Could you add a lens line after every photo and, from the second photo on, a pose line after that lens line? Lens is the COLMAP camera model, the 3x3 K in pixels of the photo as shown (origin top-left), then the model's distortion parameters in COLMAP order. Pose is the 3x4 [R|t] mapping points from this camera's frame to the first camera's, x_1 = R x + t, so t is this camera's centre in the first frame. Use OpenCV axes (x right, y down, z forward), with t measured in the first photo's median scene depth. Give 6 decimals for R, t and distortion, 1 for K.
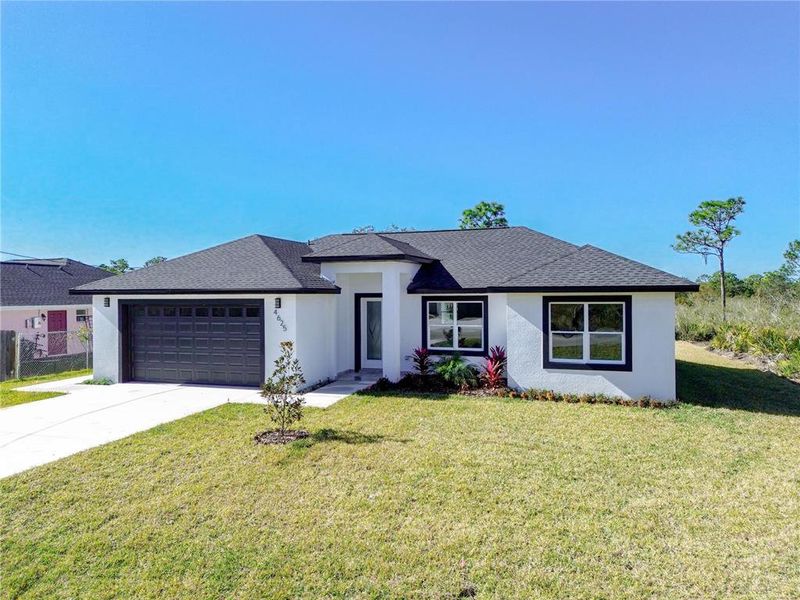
lens RADIAL K [[557.7, 0, 400.0], [0, 557.7, 300.0], [0, 0, 1]] dist [0.001325, 0.000362]
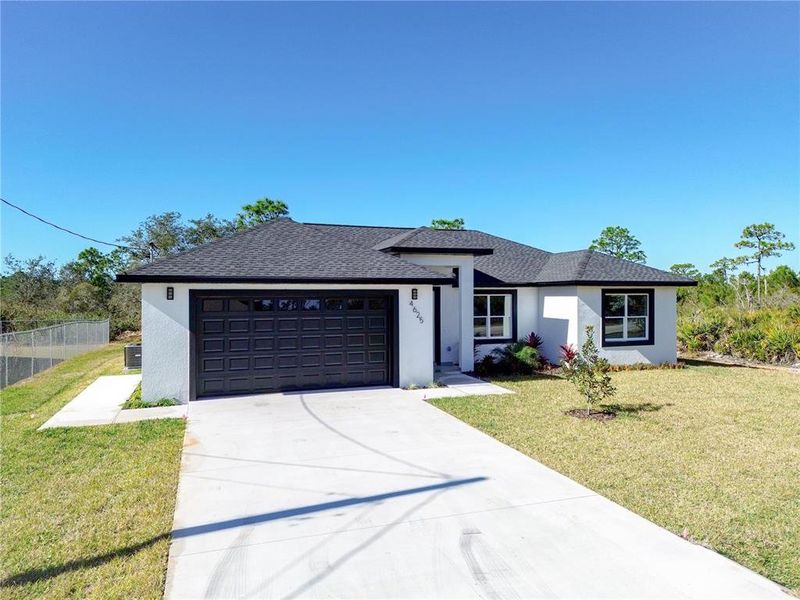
lens RADIAL K [[557.7, 0, 400.0], [0, 557.7, 300.0], [0, 0, 1]] dist [0.001325, 0.000362]
pose [[0.807667, -0.002525, 0.589634, -0.840645], [0.004362, 0.999989, -0.001693, 0.018025], [-0.589623, 0.003940, 0.807669, 0.257575]]
